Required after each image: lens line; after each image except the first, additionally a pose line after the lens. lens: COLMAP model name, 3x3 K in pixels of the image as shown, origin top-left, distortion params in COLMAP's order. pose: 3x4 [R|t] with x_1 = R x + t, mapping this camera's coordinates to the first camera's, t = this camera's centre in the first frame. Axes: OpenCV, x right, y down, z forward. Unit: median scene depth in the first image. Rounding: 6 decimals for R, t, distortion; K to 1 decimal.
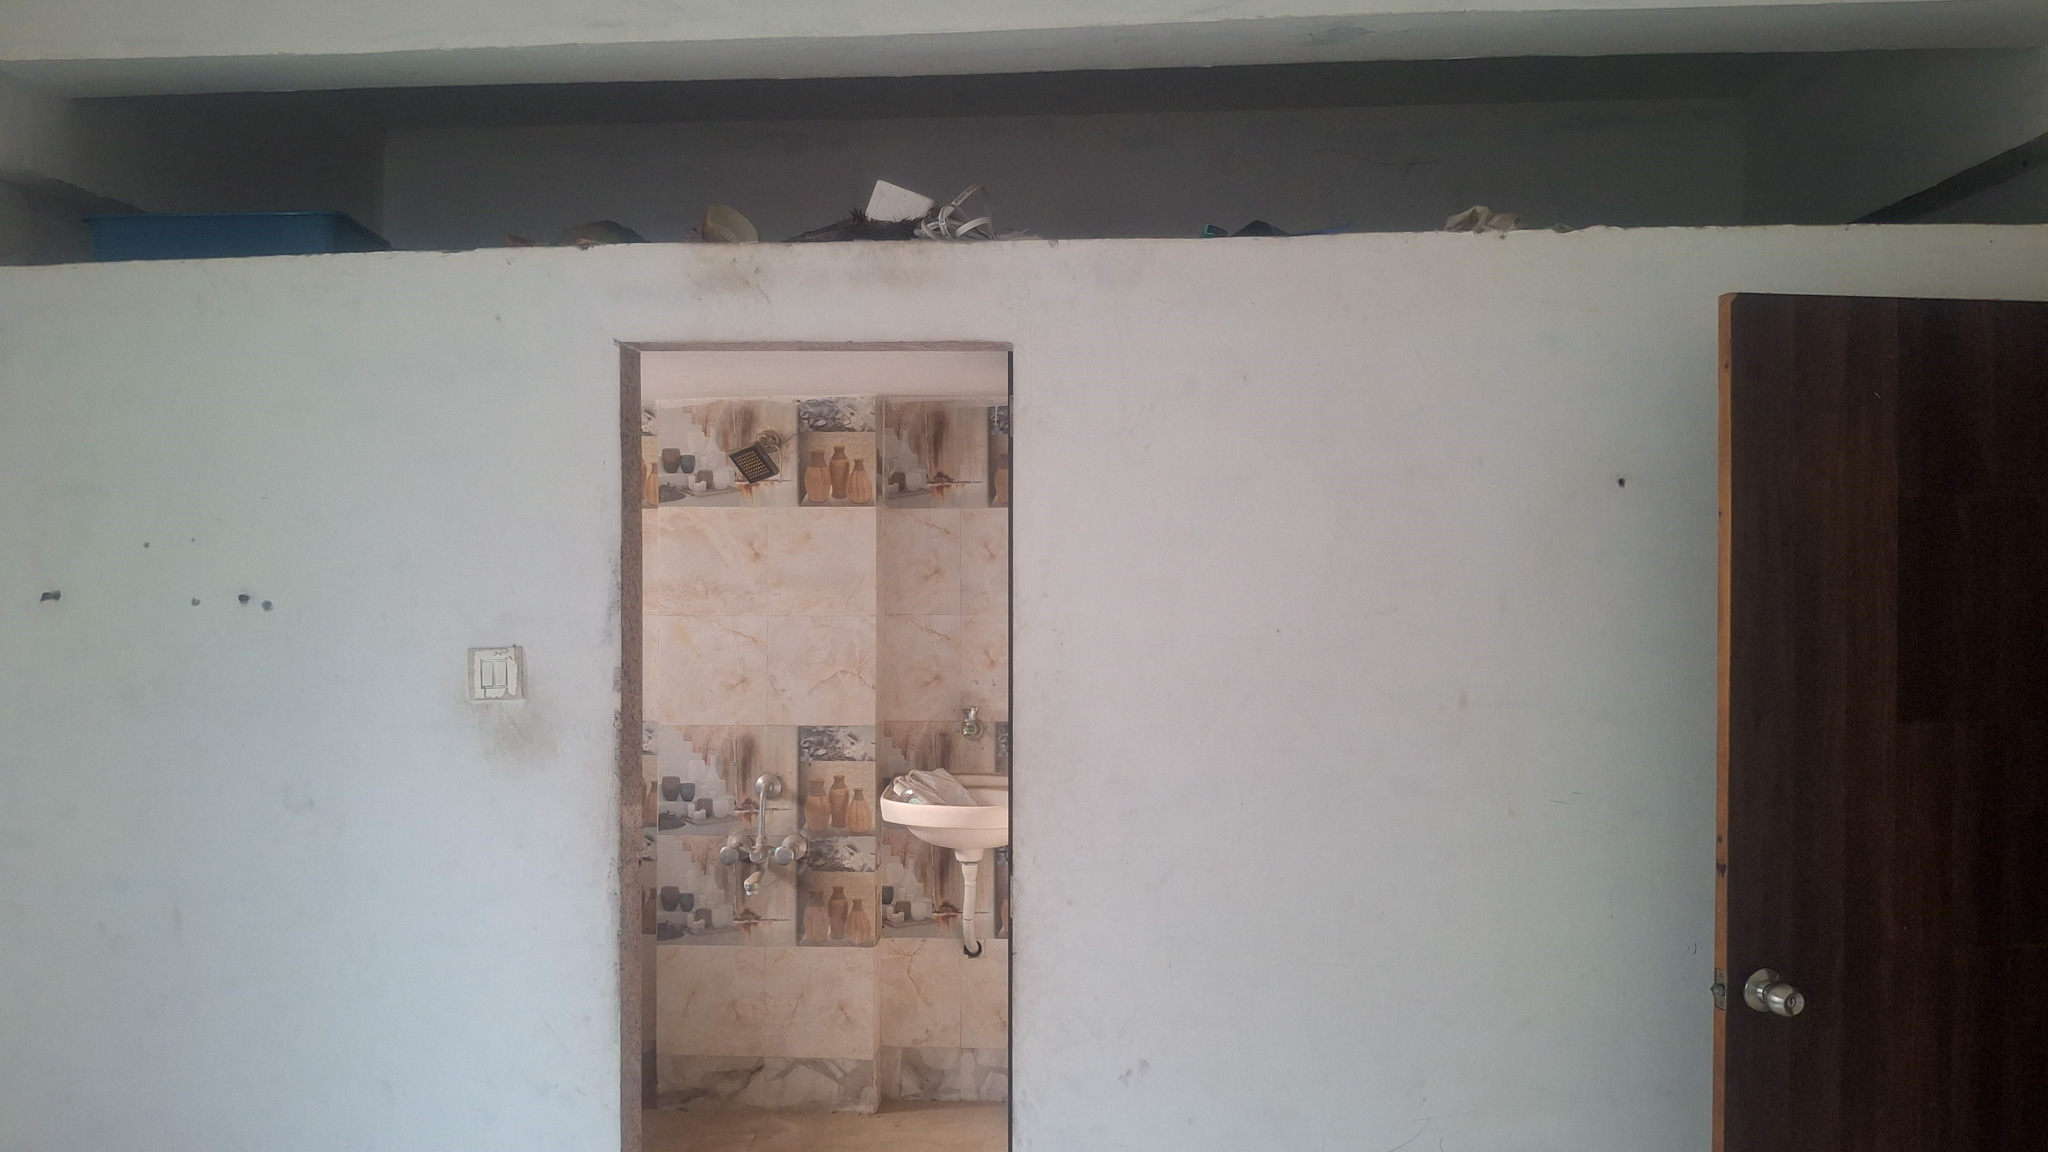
lens RADIAL K [[1541.1, 0, 1070.0], [0, 1541.1, 584.3], [0, 0, 1]] dist [0.043923, -0.086675]
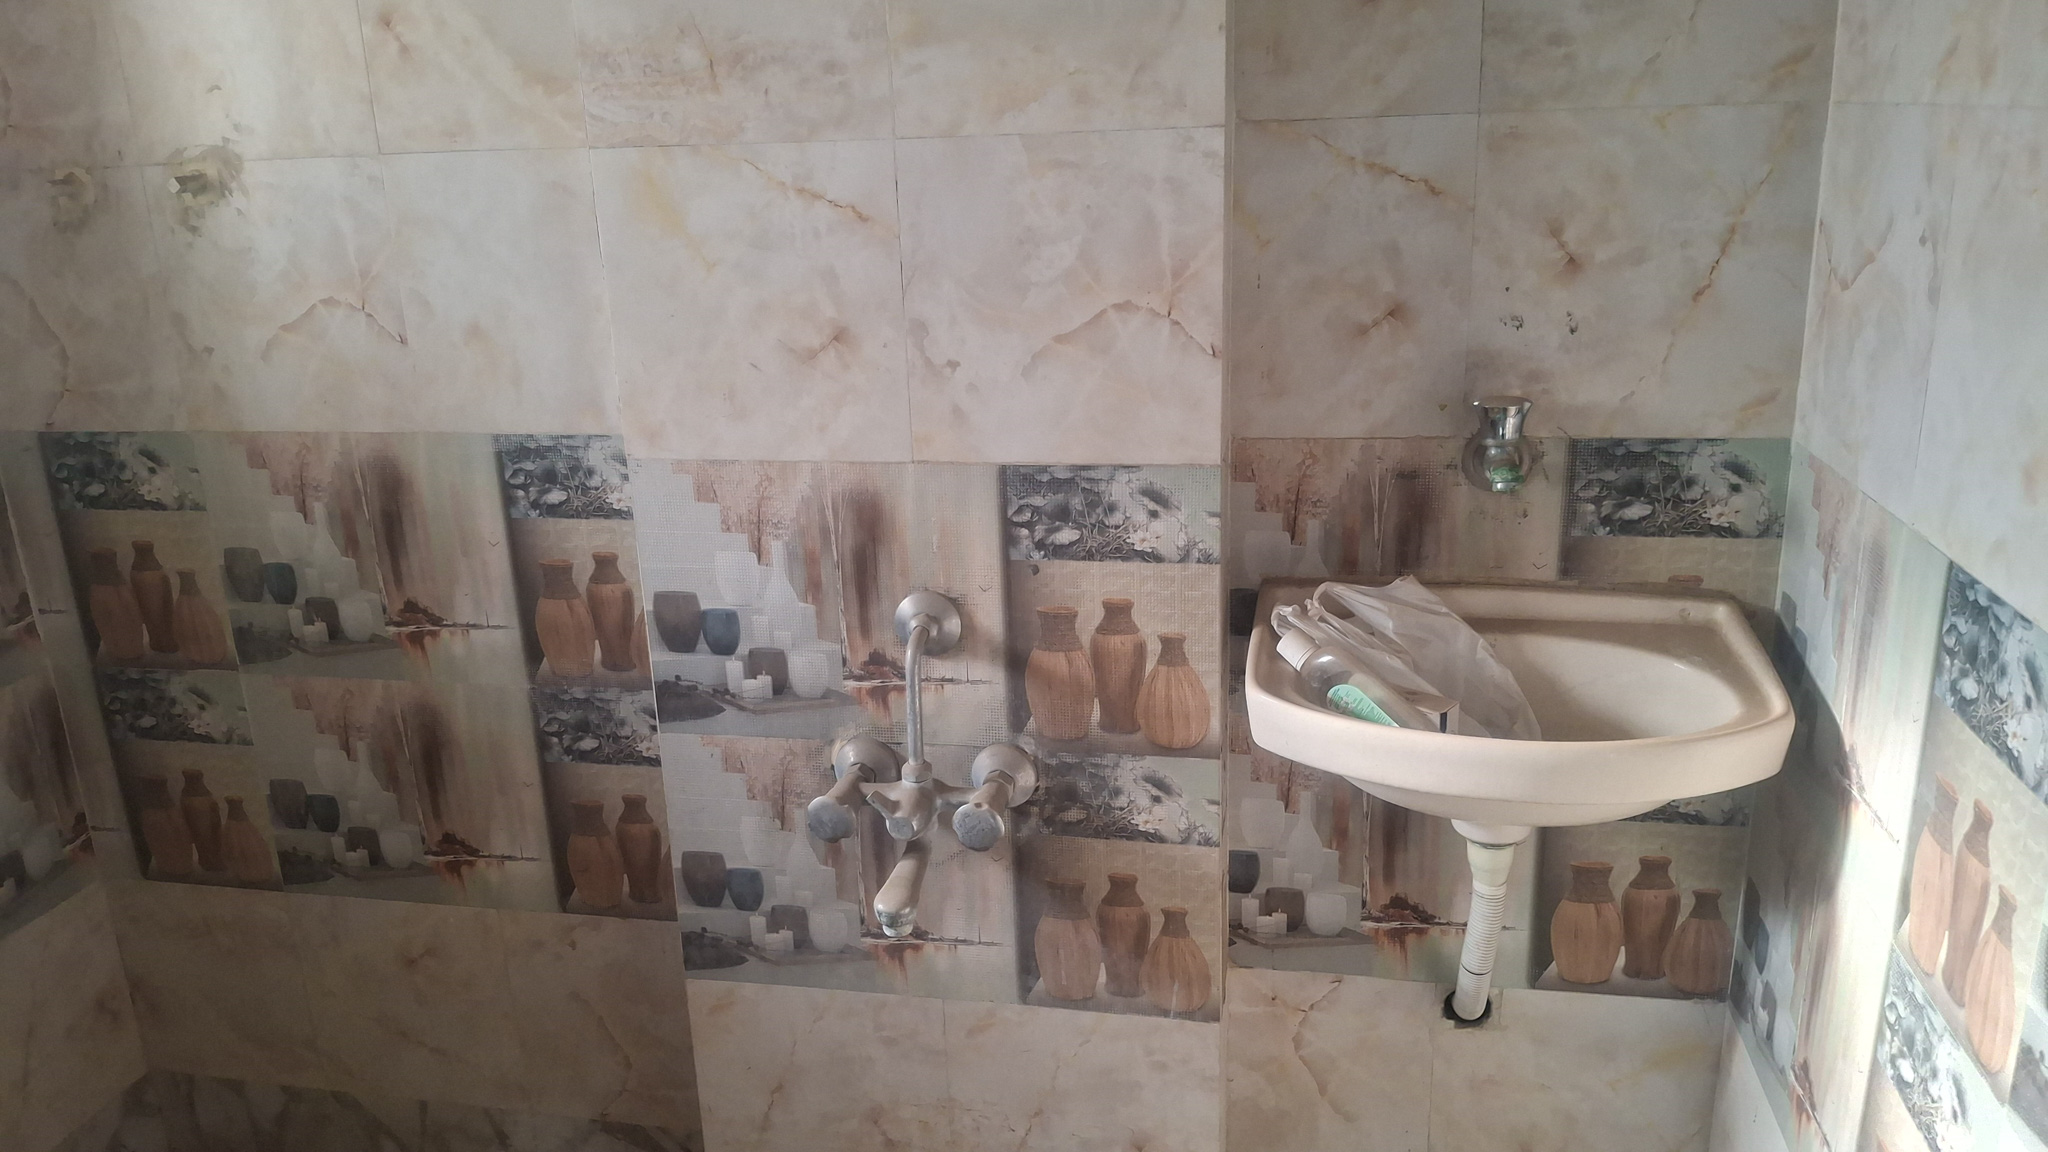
lens RADIAL K [[1541.1, 0, 1024.2], [0, 1541.1, 591.3], [0, 0, 1]] dist [0.043923, -0.086675]
pose [[0.987904, 0.009979, -0.154747, -0.115521], [0.039605, 0.948592, 0.314013, 0.009188], [0.149925, -0.316343, 0.936723, 0.660994]]
